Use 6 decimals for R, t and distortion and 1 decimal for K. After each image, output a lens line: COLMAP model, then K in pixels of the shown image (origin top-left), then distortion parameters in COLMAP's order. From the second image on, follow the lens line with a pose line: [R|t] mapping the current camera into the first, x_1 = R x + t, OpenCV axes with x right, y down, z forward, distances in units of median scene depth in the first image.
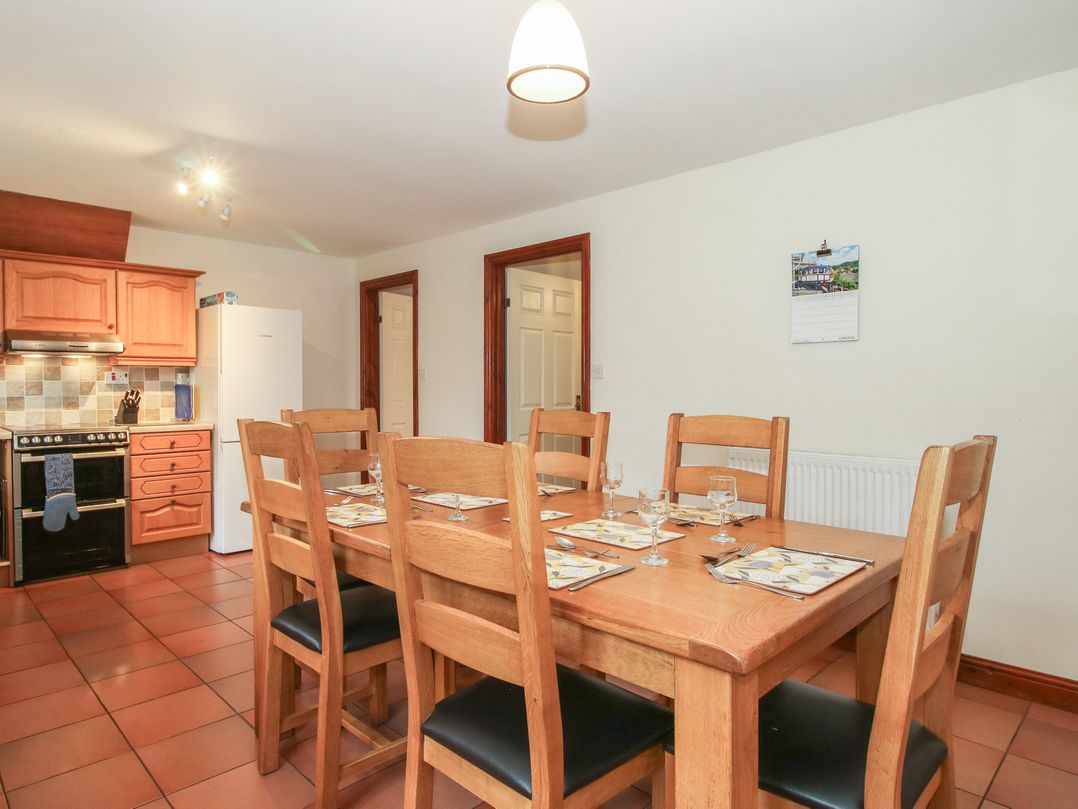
lens RADIAL K [[638.2, 0, 524.6], [0, 638.2, 400.1], [0, 0, 1]] dist [0.002056, -0.001825]
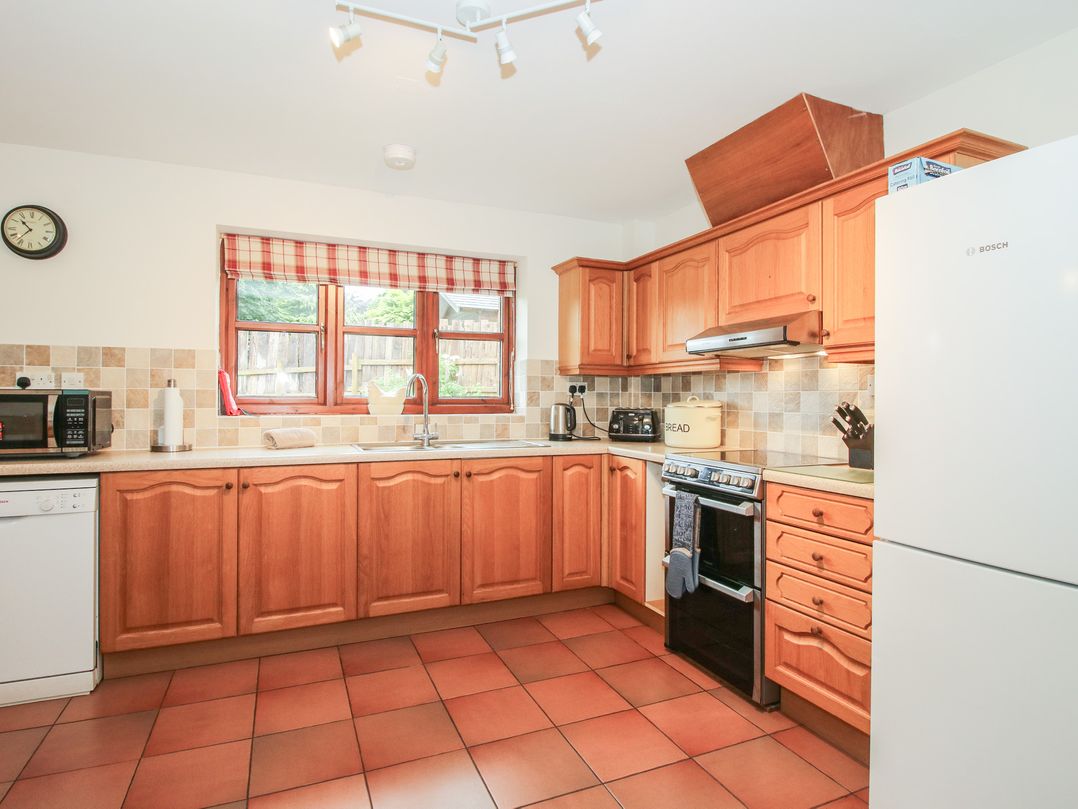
lens RADIAL K [[588.2, 0, 536.6], [0, 588.2, 395.9], [0, 0, 1]] dist [-0.005860, -0.002763]
pose [[-0.370287, -0.004243, -0.928908, -0.045623], [-0.025410, 0.999662, 0.005563, -0.021407], [0.928570, 0.025664, -0.370269, 0.962815]]
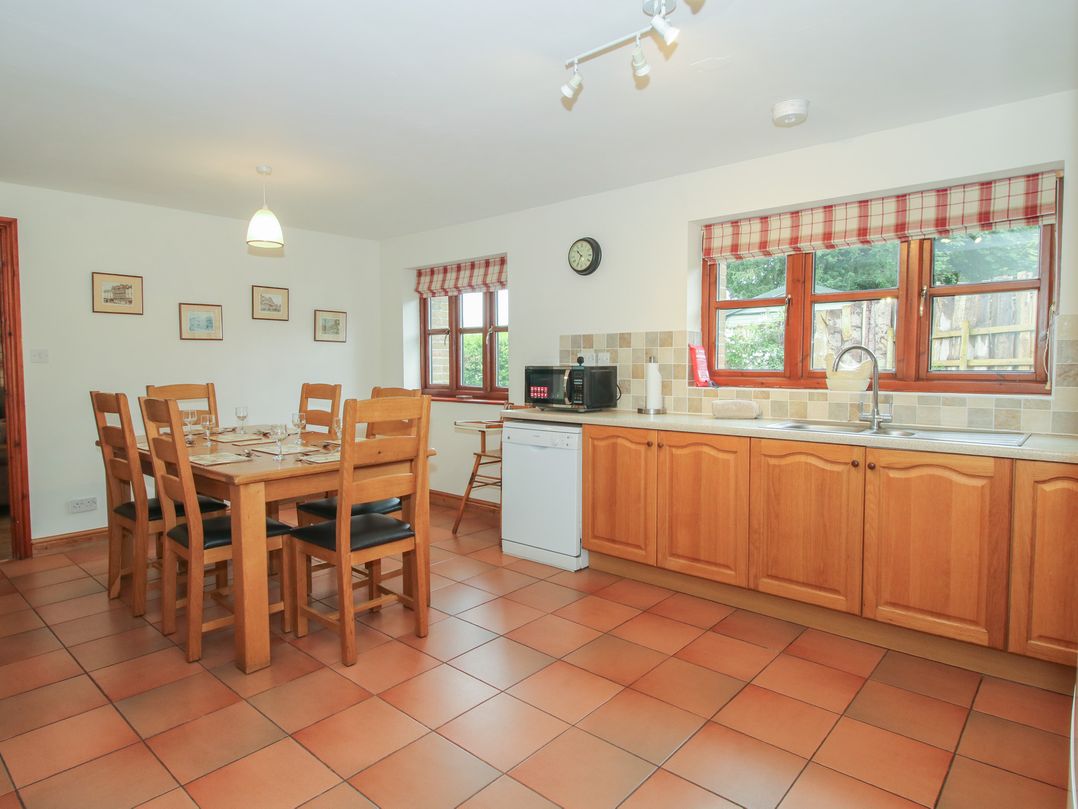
lens RADIAL K [[638.2, 0, 524.6], [0, 638.2, 400.1], [0, 0, 1]] dist [0.002056, -0.001825]
pose [[-0.998732, 0.005298, -0.050058, -0.283015], [0.001063, 0.996444, 0.084255, -0.040642], [0.050327, 0.084095, -0.995186, 1.231653]]
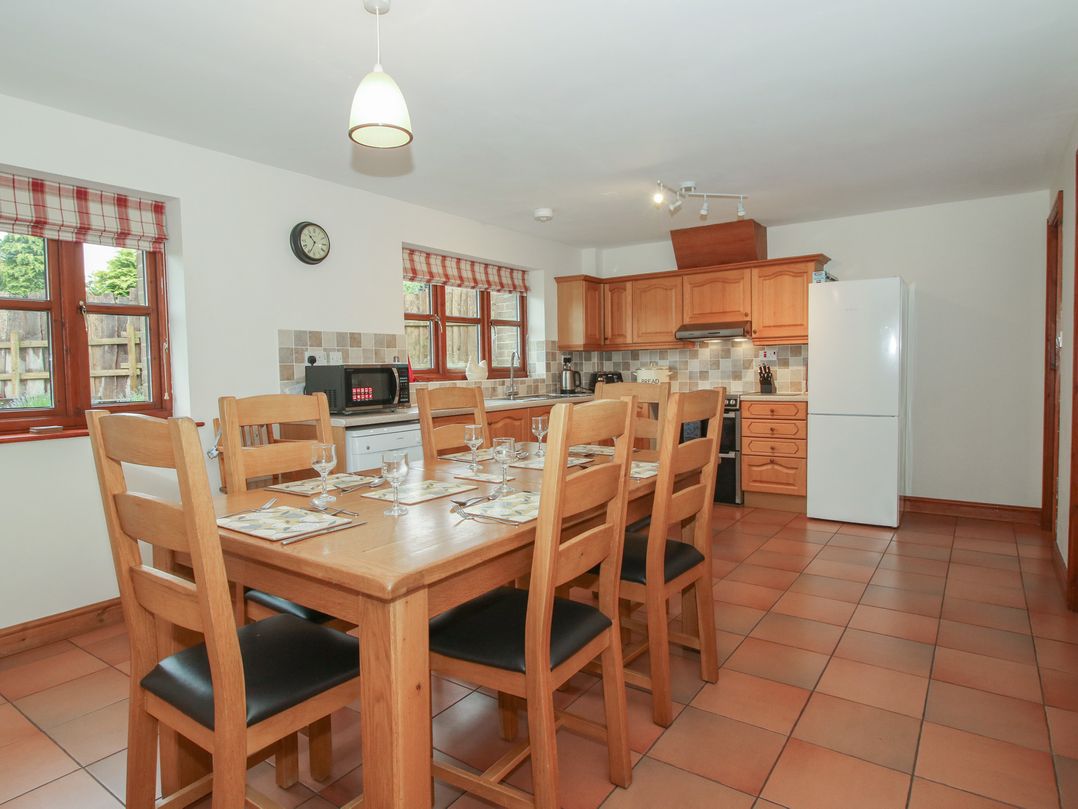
lens RADIAL K [[647.3, 0, 540.3], [0, 647.3, 392.9], [0, 0, 1]] dist [-0.007393, -0.002160]
pose [[0.184191, 0.034236, -0.982294, 0.525686], [-0.003542, 0.999410, 0.034168, -0.004118], [0.982884, -0.002814, 0.184203, 0.368194]]
